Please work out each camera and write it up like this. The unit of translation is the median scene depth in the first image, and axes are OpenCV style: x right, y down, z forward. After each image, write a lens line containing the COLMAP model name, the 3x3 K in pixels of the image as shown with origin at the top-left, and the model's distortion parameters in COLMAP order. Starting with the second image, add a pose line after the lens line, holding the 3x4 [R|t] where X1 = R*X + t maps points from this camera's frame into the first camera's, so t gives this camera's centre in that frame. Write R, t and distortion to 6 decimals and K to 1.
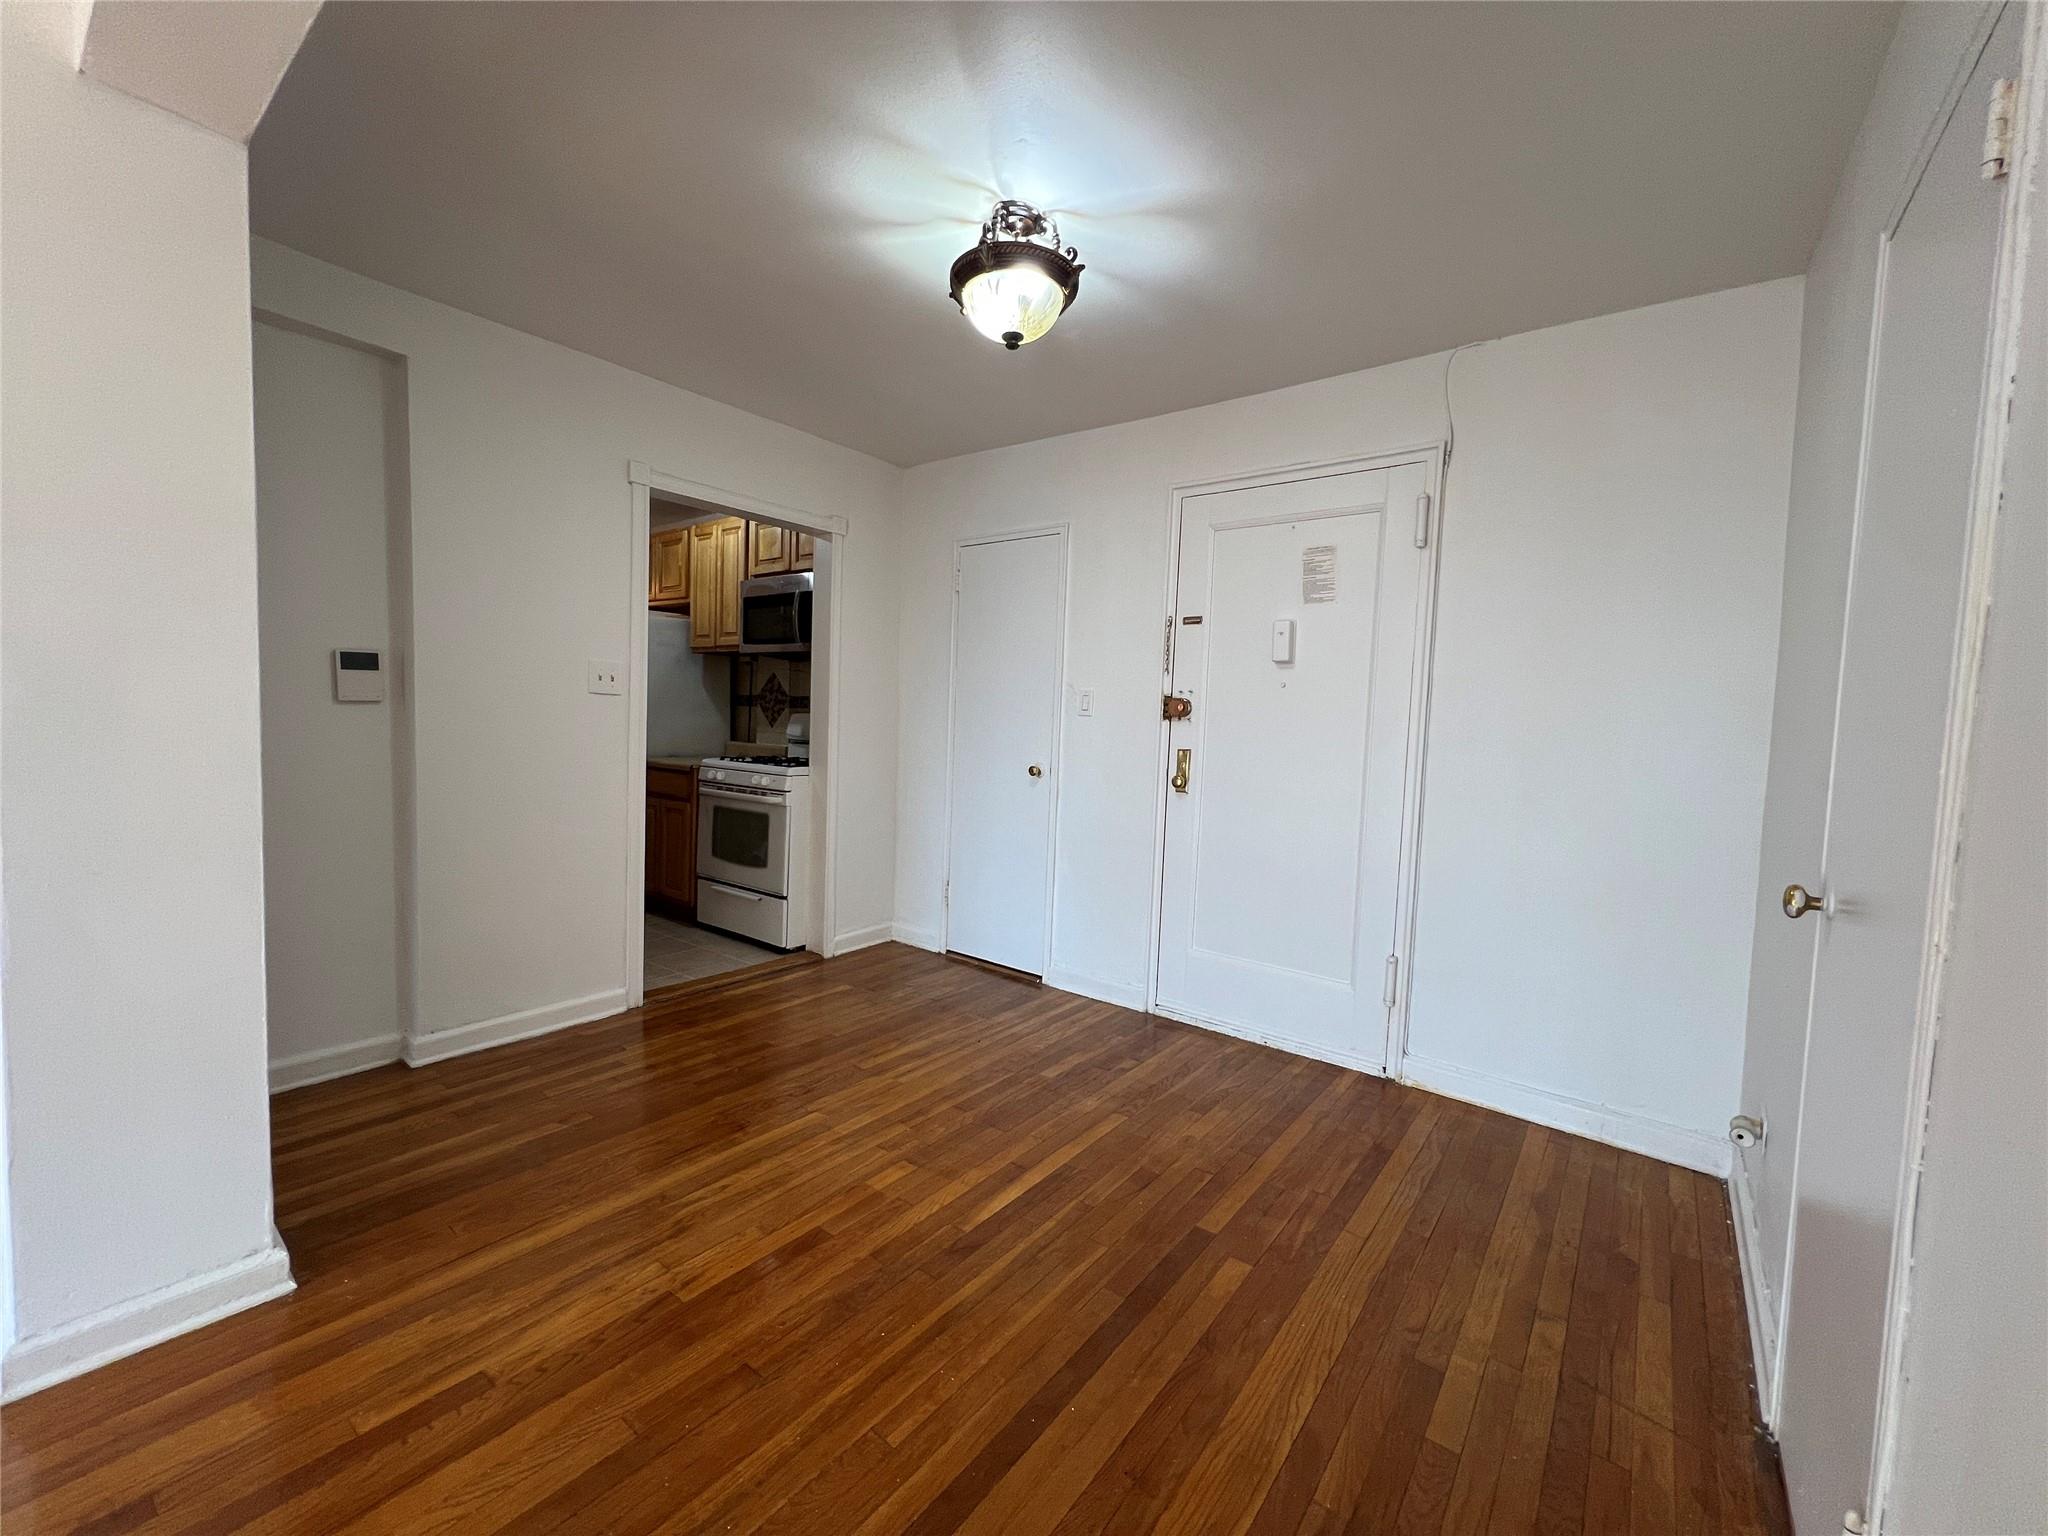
lens RADIAL K [[820.1, 0, 1021.9], [0, 820.1, 766.1], [0, 0, 1]] dist [-0.002044, 0.000938]
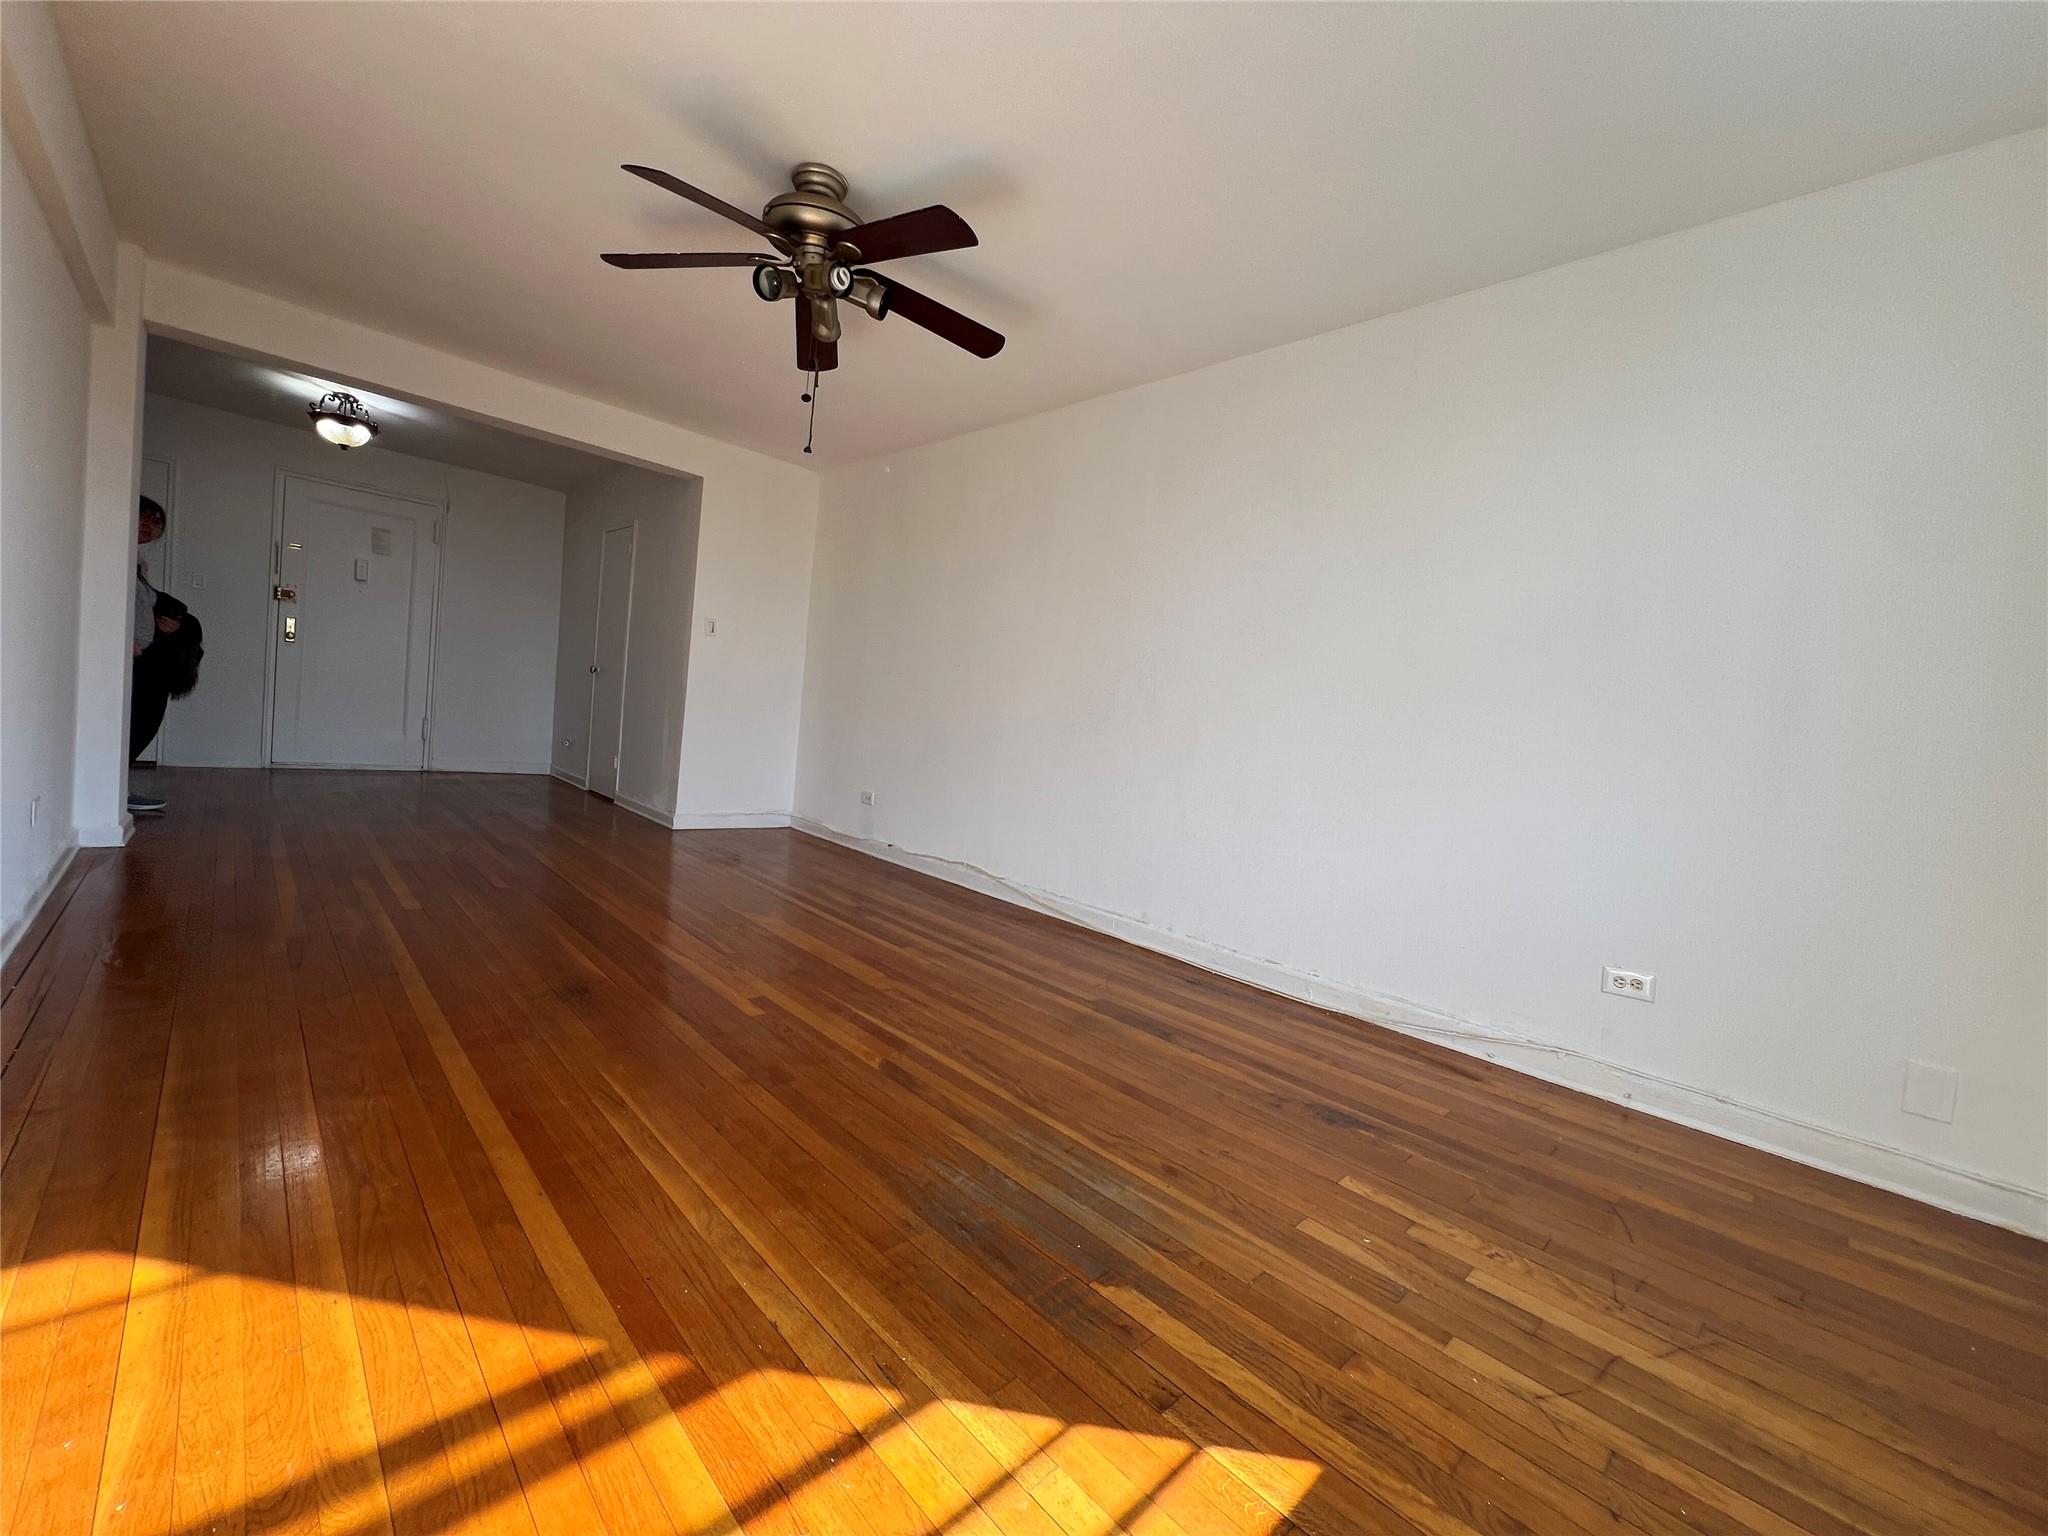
lens RADIAL K [[820.1, 0, 1021.9], [0, 820.1, 766.1], [0, 0, 1]] dist [-0.002044, 0.000938]
pose [[0.149098, -0.076462, 0.985862, -1.496427], [-0.035586, 0.995945, 0.082626, 0.108100], [-0.988182, -0.047402, 0.145773, -0.955591]]
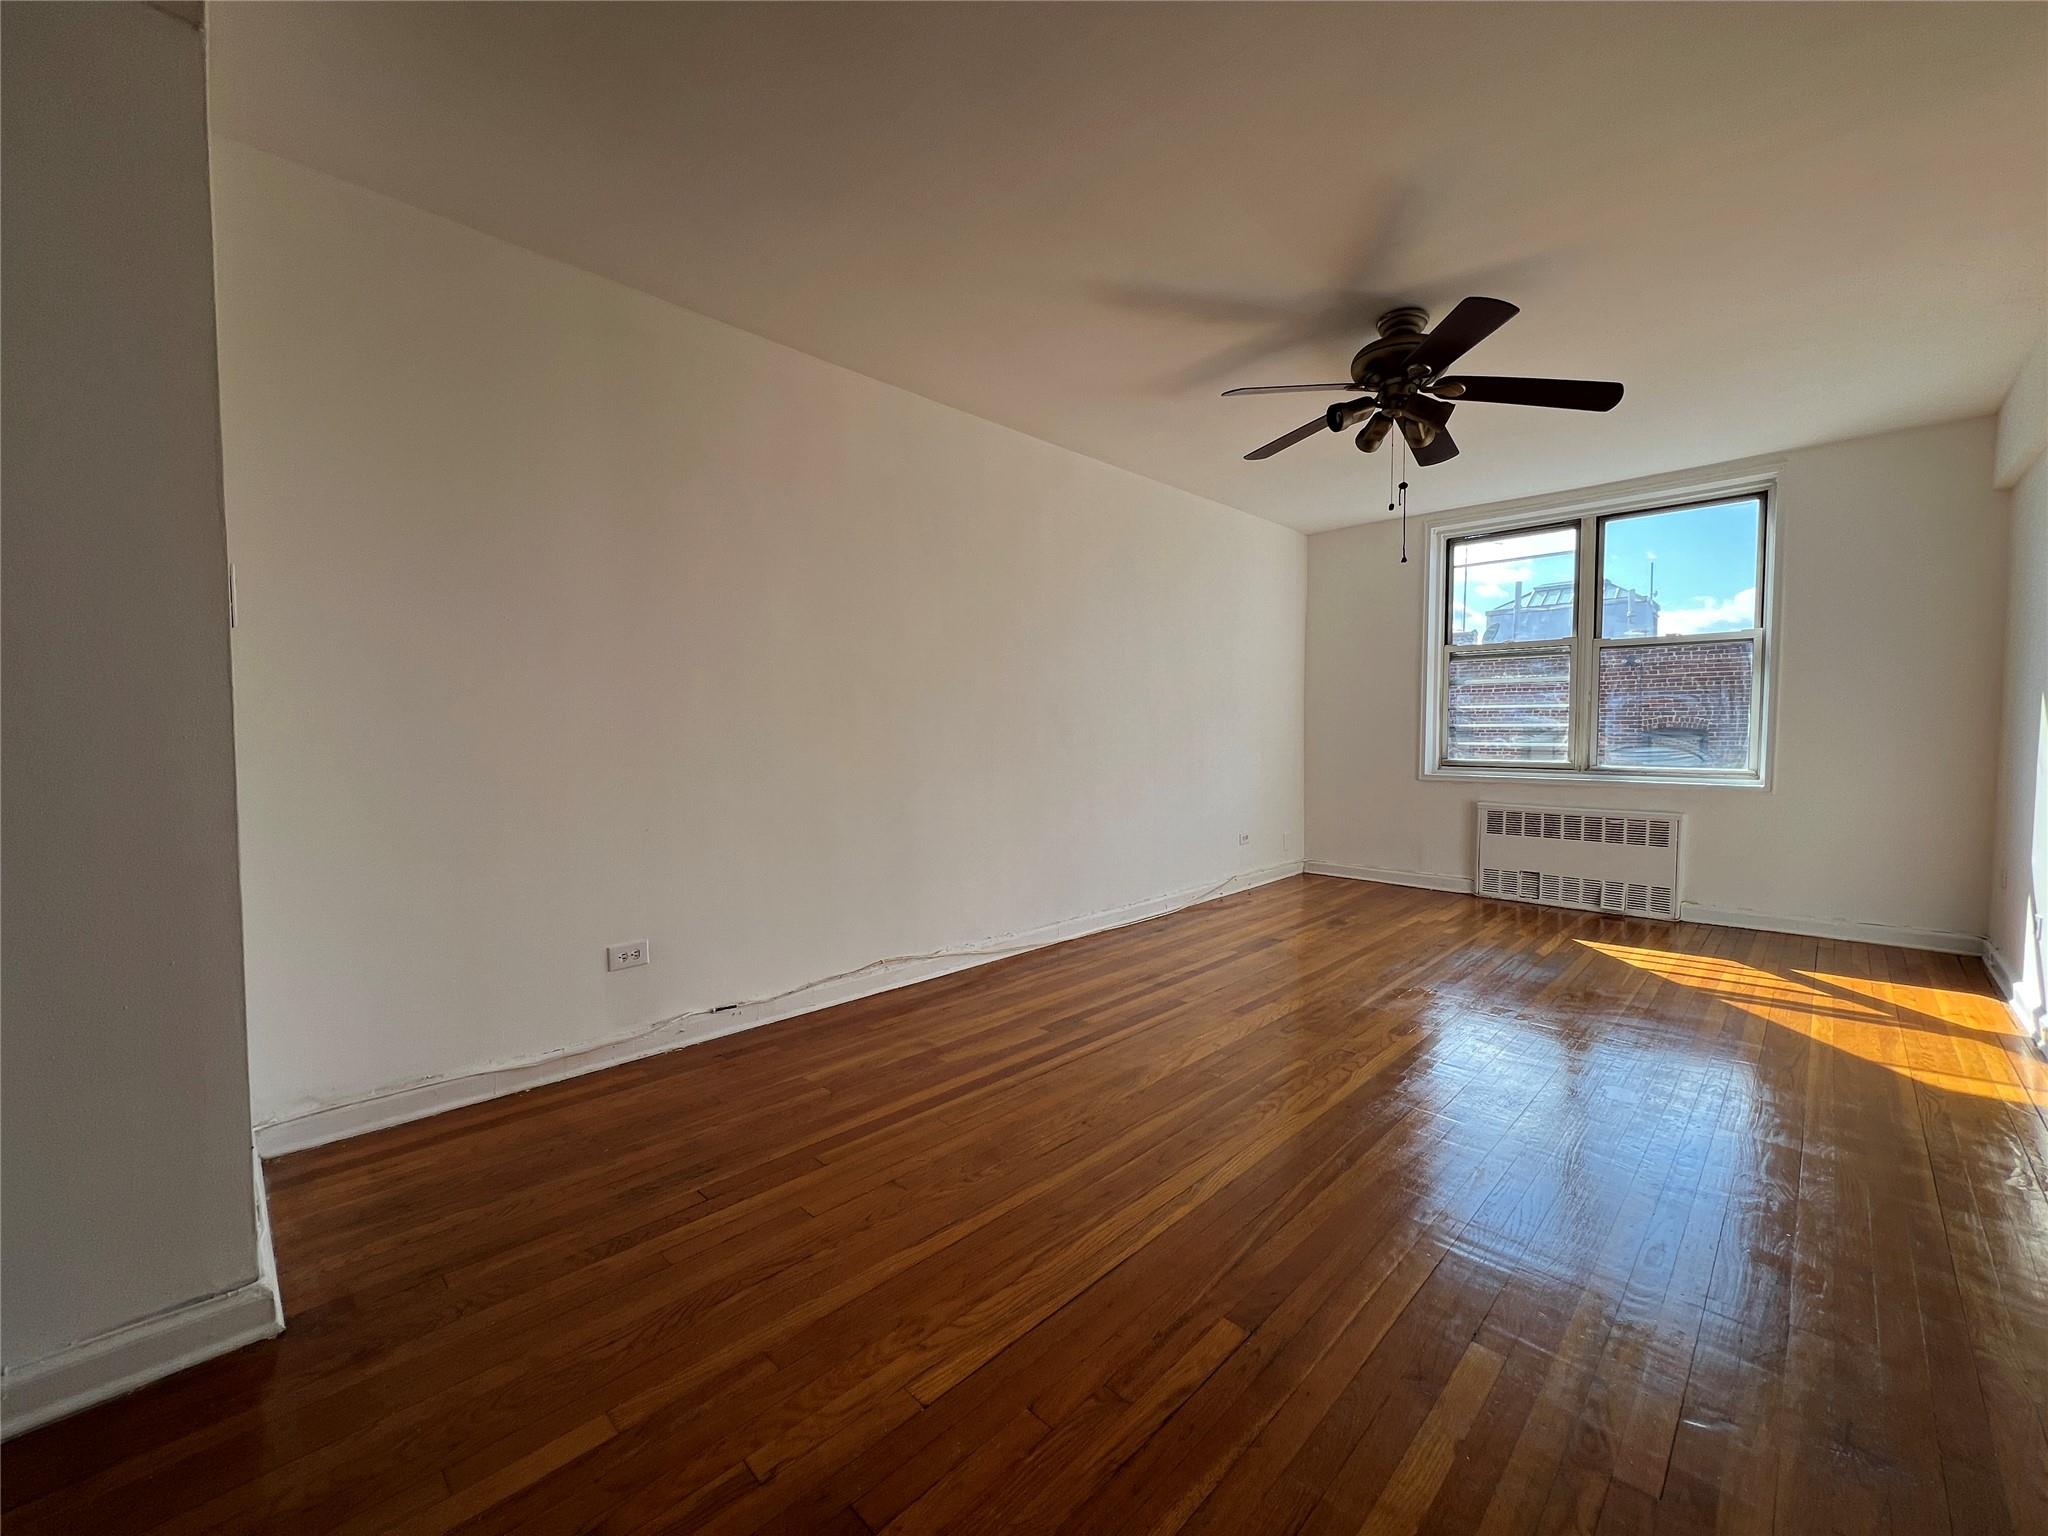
lens RADIAL K [[820.1, 0, 1021.9], [0, 820.1, 766.1], [0, 0, 1]] dist [-0.002044, 0.000938]
pose [[-0.992347, -0.032438, 0.119140, -0.405518], [-0.020411, 0.994696, 0.100811, 0.025503], [-0.121778, 0.097608, -0.987746, 0.385708]]
